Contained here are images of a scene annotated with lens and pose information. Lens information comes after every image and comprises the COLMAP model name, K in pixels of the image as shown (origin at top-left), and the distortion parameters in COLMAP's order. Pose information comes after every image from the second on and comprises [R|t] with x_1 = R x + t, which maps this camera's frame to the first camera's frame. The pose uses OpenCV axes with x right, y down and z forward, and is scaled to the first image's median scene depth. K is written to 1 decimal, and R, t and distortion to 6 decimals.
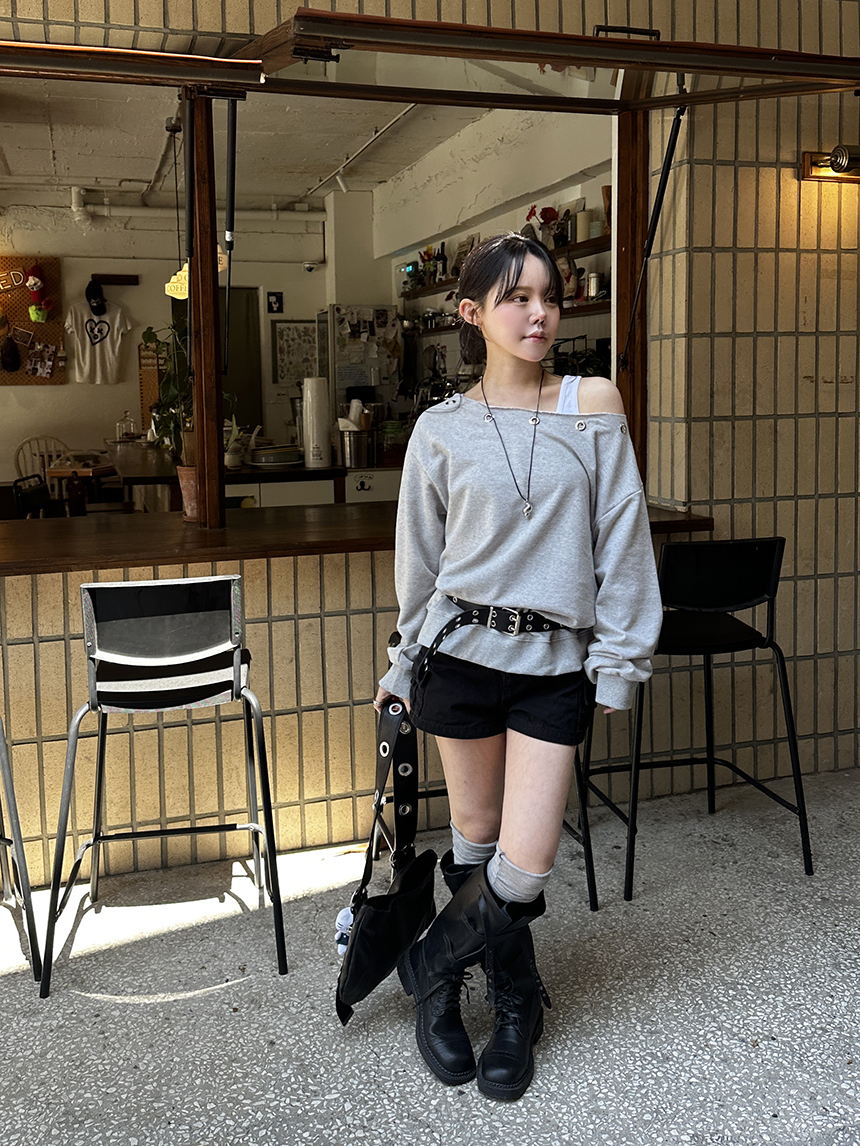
lens RADIAL K [[1091.6, 0, 432.7], [0, 1091.6, 552.6], [0, 0, 1]] dist [0.046645, -0.109290]
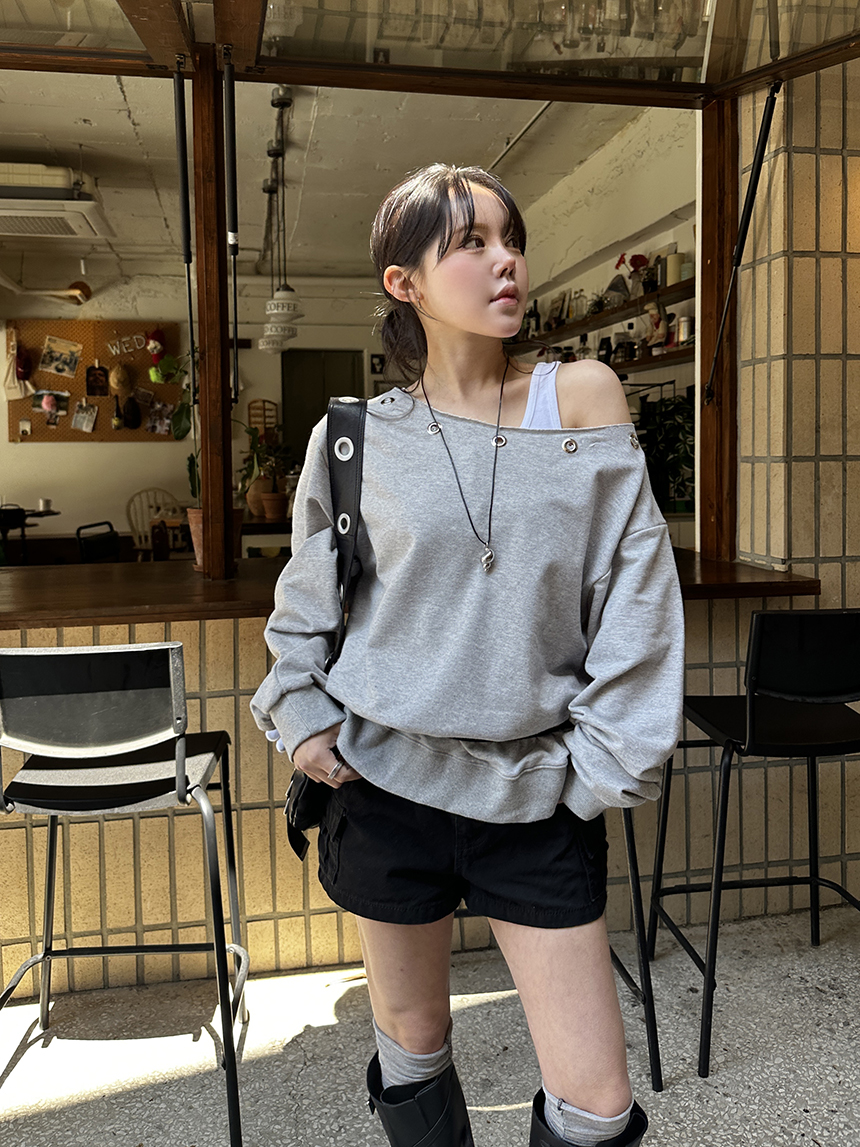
lens RADIAL K [[971.3, 0, 451.2], [0, 971.3, 543.1], [0, 0, 1]] dist [-0.019058, -0.011704]
pose [[0.994339, 0.015891, -0.105056, 0.059660], [-0.022481, 0.997833, -0.061844, -0.008195], [0.103846, 0.063855, 0.992541, 0.256083]]
